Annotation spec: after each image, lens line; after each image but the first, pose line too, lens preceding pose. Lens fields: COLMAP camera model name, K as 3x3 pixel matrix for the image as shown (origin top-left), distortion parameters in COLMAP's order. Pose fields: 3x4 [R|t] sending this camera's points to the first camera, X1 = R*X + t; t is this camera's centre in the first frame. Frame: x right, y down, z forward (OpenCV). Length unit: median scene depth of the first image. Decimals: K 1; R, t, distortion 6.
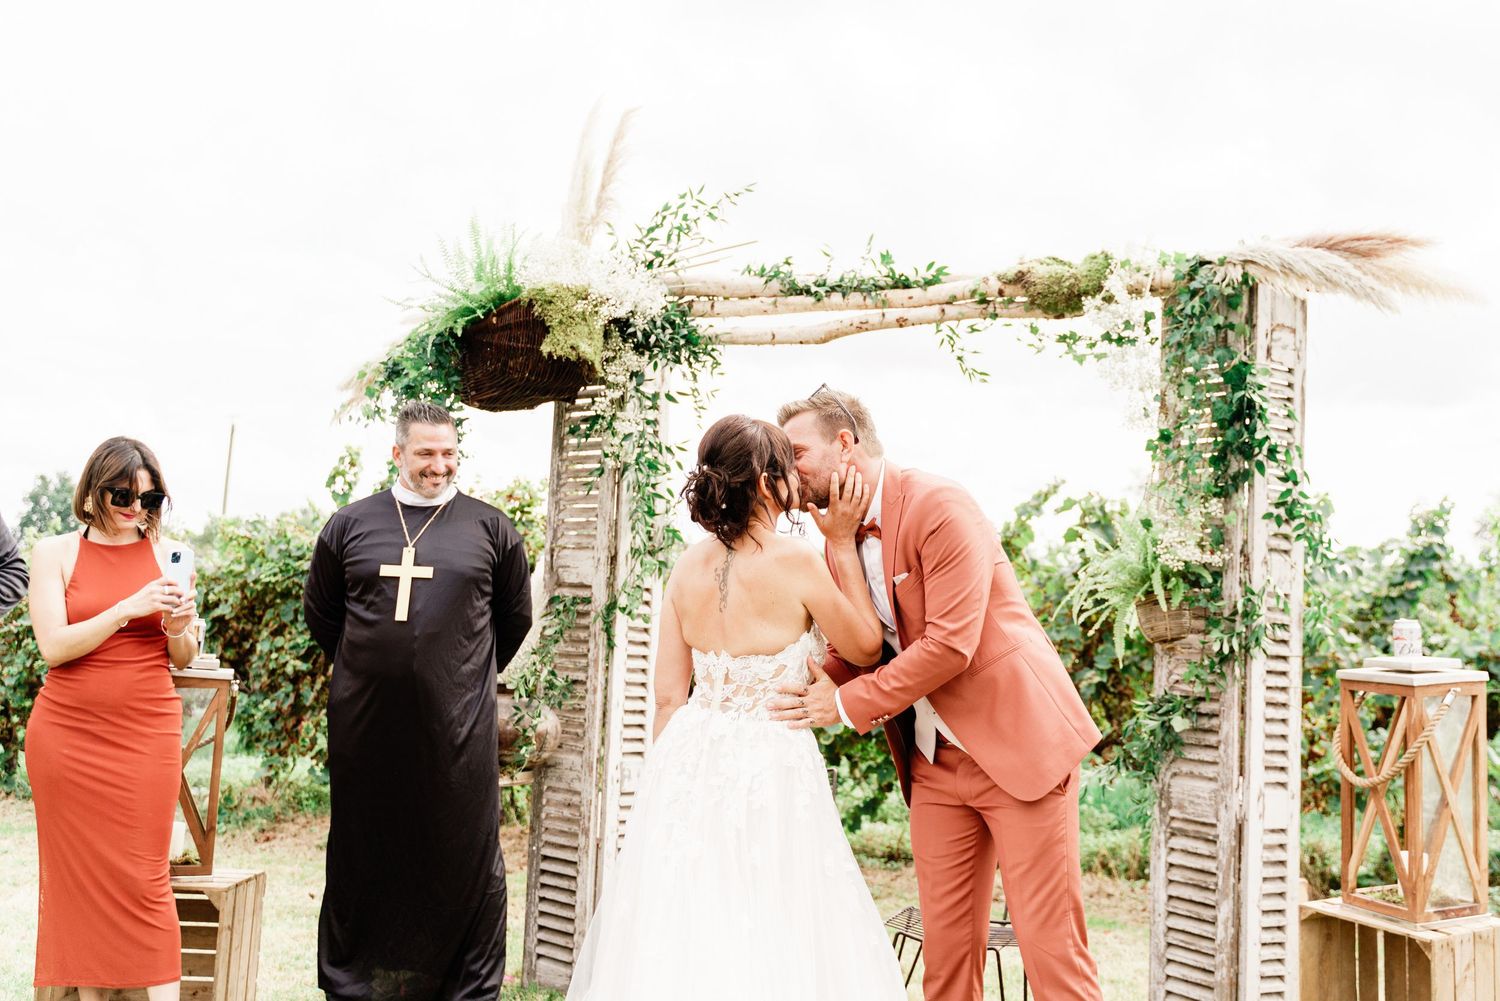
lens RADIAL K [[1495.5, 0, 858.5], [0, 1495.5, 442.4], [0, 0, 1]] dist [0.000610, 0.000884]
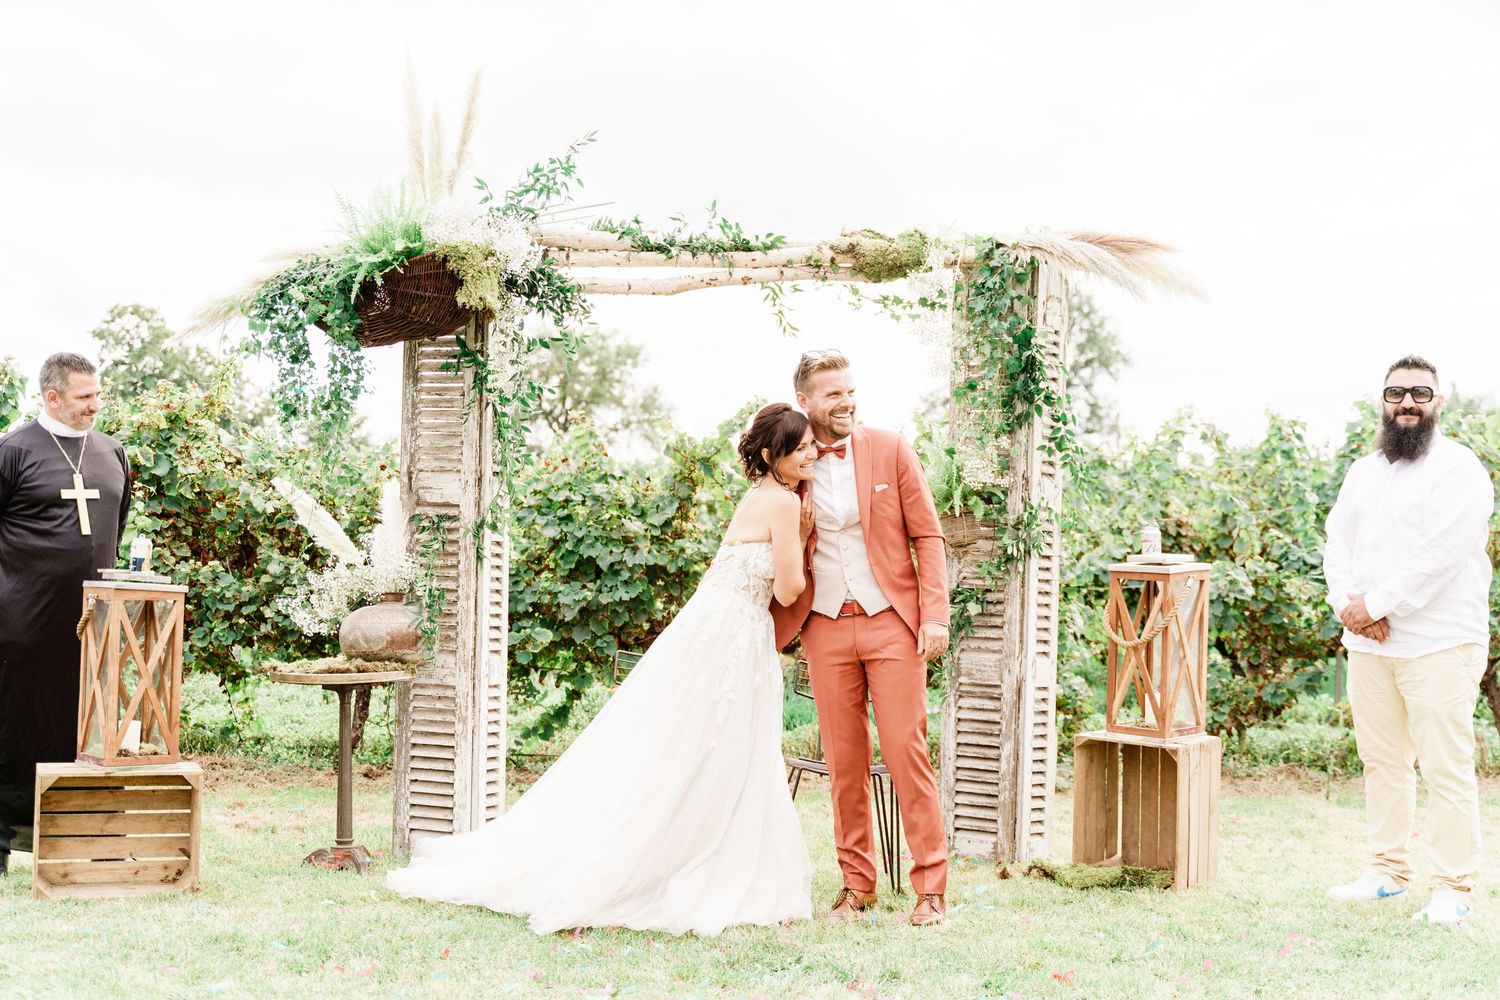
lens RADIAL K [[2077.9, 0, 750.0], [0, 2077.9, 500.0], [0, 0, 1]] dist [0.017540, -0.005422]
pose [[0.950923, -0.007019, 0.309348, -0.482809], [-0.024704, 0.994829, 0.098512, -0.070888], [-0.308440, -0.101319, 0.945833, -0.573445]]
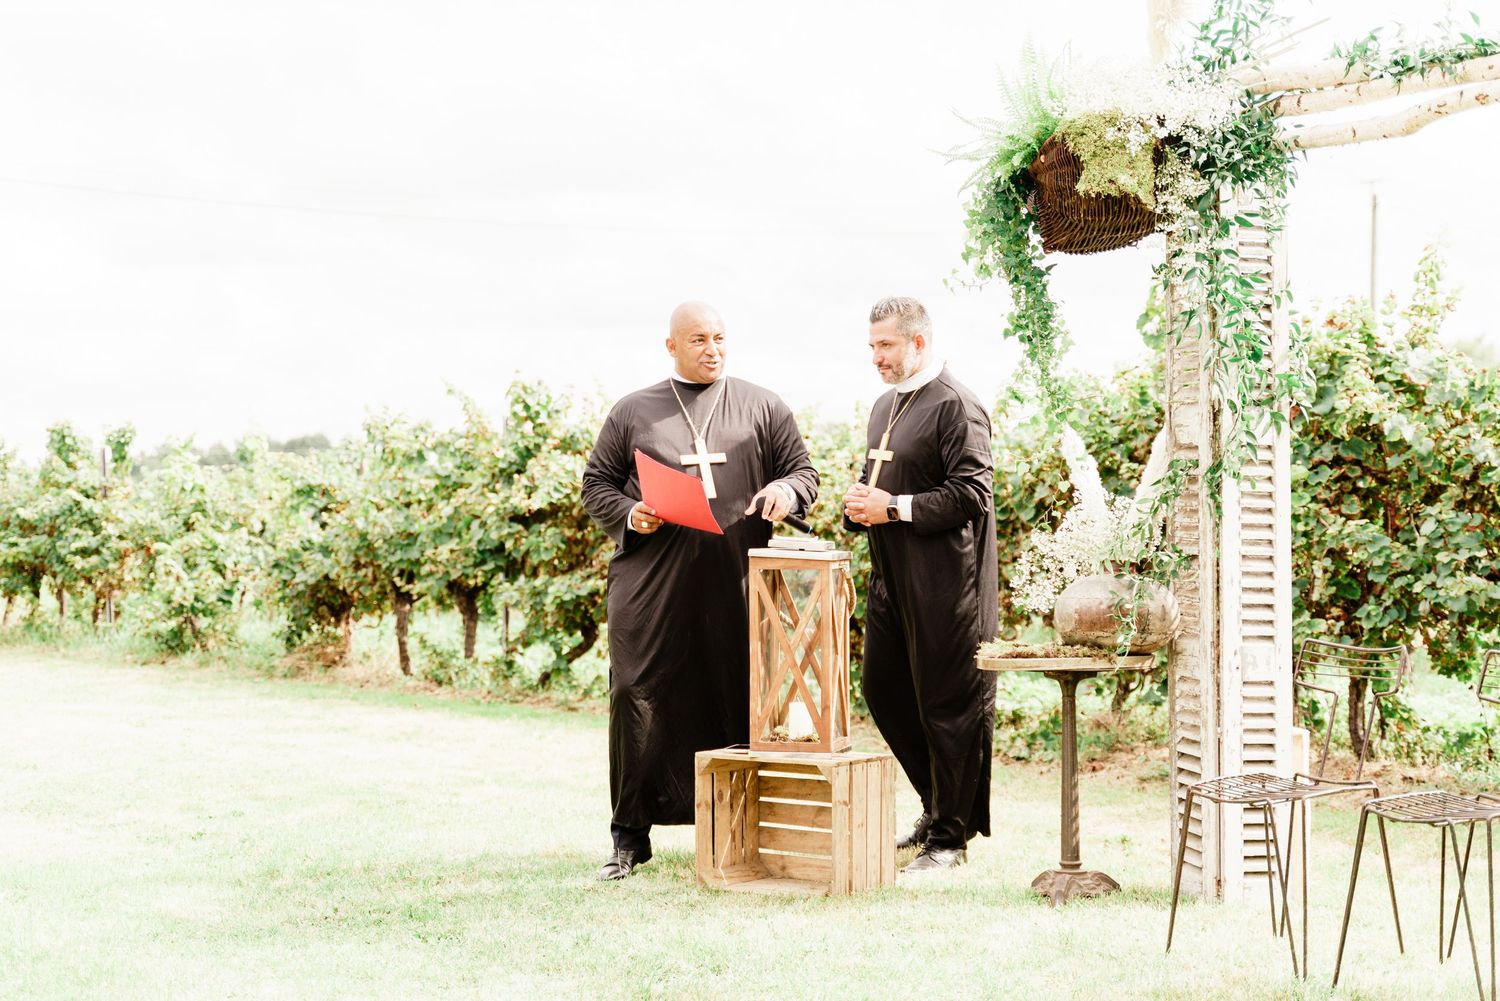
lens RADIAL K [[2662.7, 0, 750.0], [0, 2662.7, 500.5], [0, 0, 1]] dist [0.027169, 0.042271]
pose [[0.782023, -0.037207, -0.622137, 0.612474], [0.107749, 0.991257, 0.076158, -0.019176], [0.613864, -0.126592, 0.779195, -0.383755]]
